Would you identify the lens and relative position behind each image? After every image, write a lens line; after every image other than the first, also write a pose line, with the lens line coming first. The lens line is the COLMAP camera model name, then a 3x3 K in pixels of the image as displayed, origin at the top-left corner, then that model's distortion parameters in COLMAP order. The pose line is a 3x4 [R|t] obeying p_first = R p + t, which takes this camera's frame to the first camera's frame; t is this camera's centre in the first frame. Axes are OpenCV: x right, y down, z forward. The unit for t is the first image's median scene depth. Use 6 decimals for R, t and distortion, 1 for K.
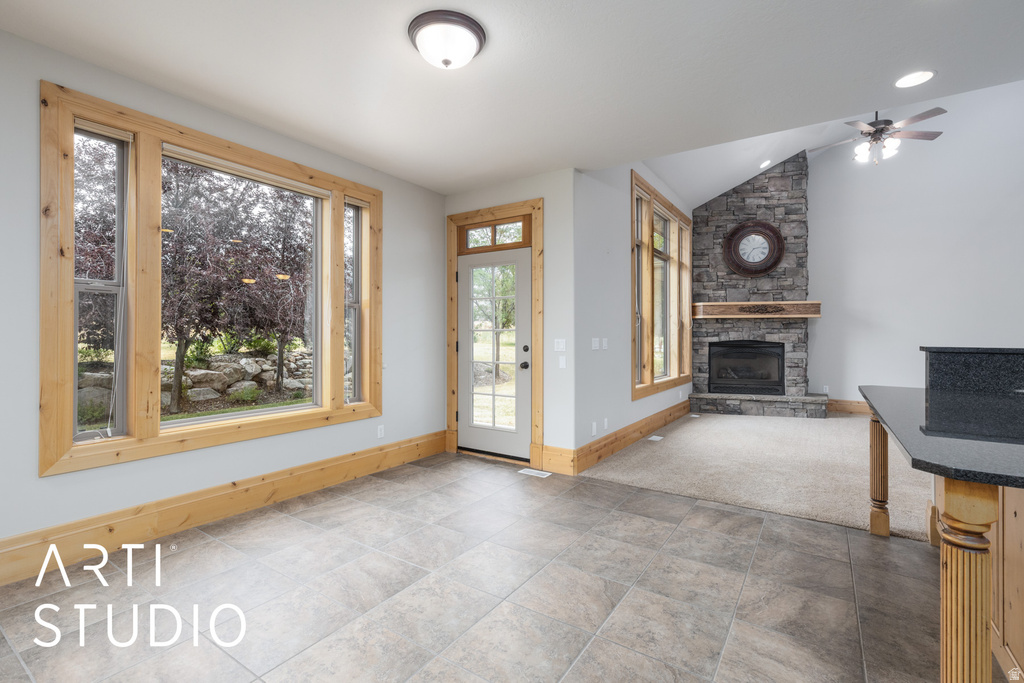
lens RADIAL K [[462.5, 0, 508.2], [0, 462.5, 333.2], [0, 0, 1]] dist [0.007981, -0.000647]
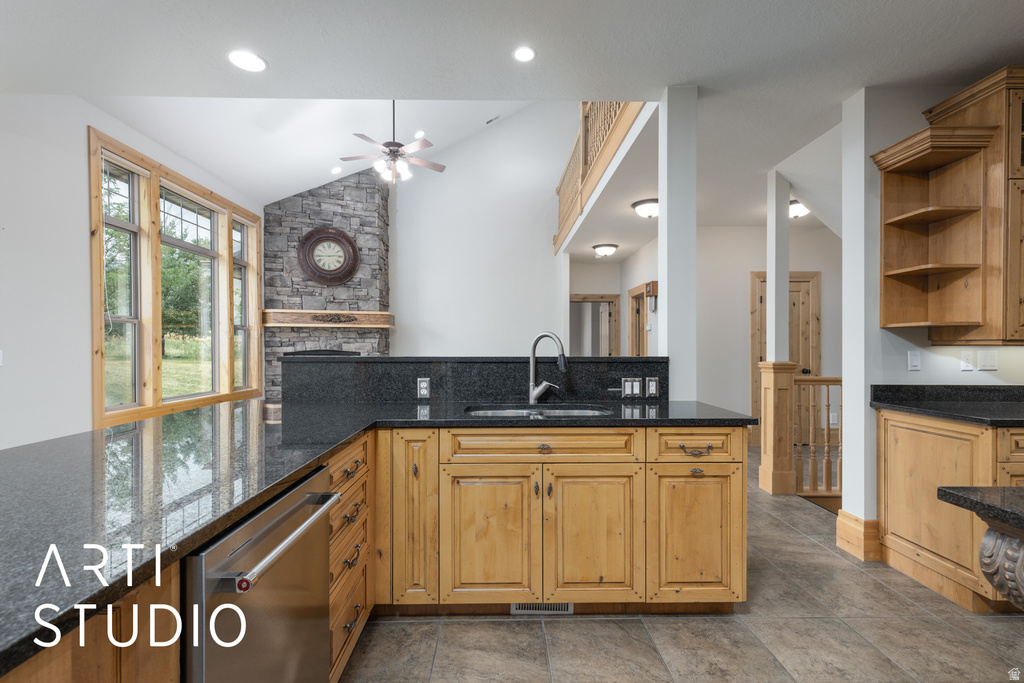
lens RADIAL K [[462.5, 0, 512.7], [0, 462.5, 349.3], [0, 0, 1]] dist [0.007981, -0.000647]
pose [[0.813118, -0.008798, 0.582033, 0.276574], [0.001104, 0.999907, 0.013571, 0.000976], [-0.582098, -0.010392, 0.813052, -0.018328]]
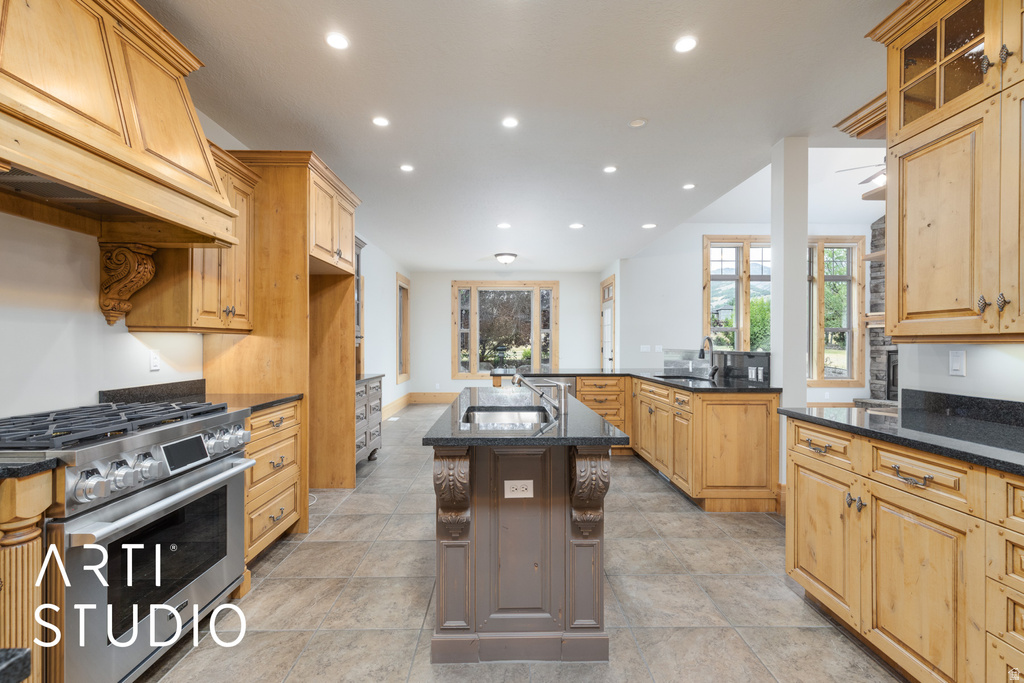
lens RADIAL K [[462.5, 0, 508.2], [0, 462.5, 345.8], [0, 0, 1]] dist [0.007981, -0.000647]
pose [[0.575933, 0.000369, -0.817497, 0.821223], [0.003729, 0.999988, 0.003079, 0.002662], [0.817489, -0.004822, 0.575925, -0.289957]]
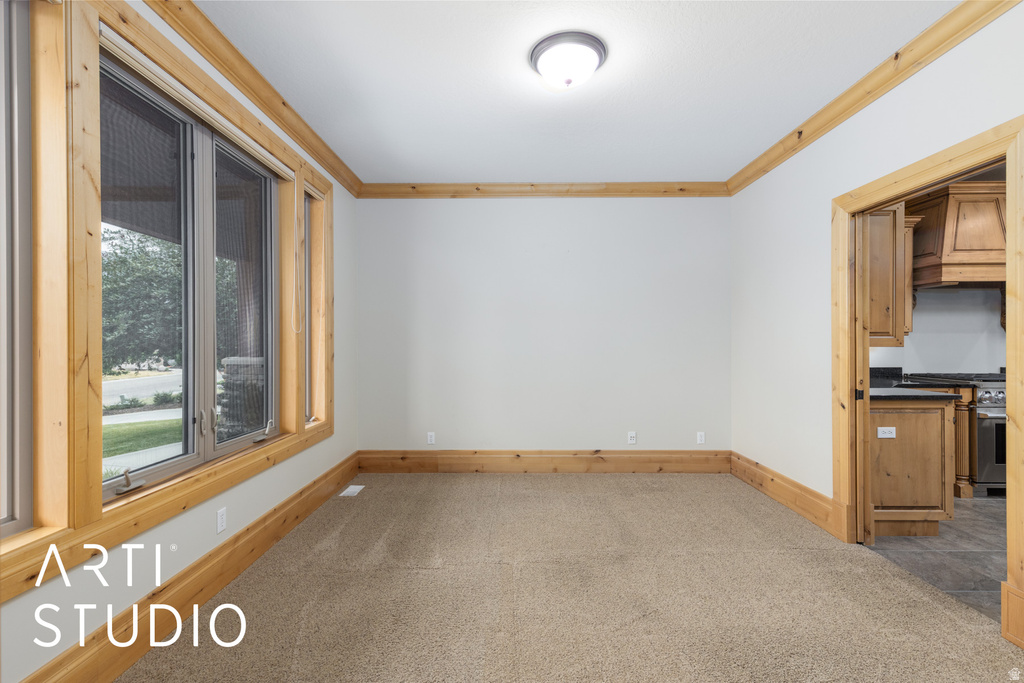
lens RADIAL K [[462.5, 0, 511.8], [0, 462.5, 340.2], [0, 0, 1]] dist [0.007981, -0.000647]
pose [[-0.822358, -0.006208, -0.568937, 1.272171], [-0.003166, 0.999975, -0.006335, 0.004068], [0.568962, -0.003408, -0.822357, -0.198731]]
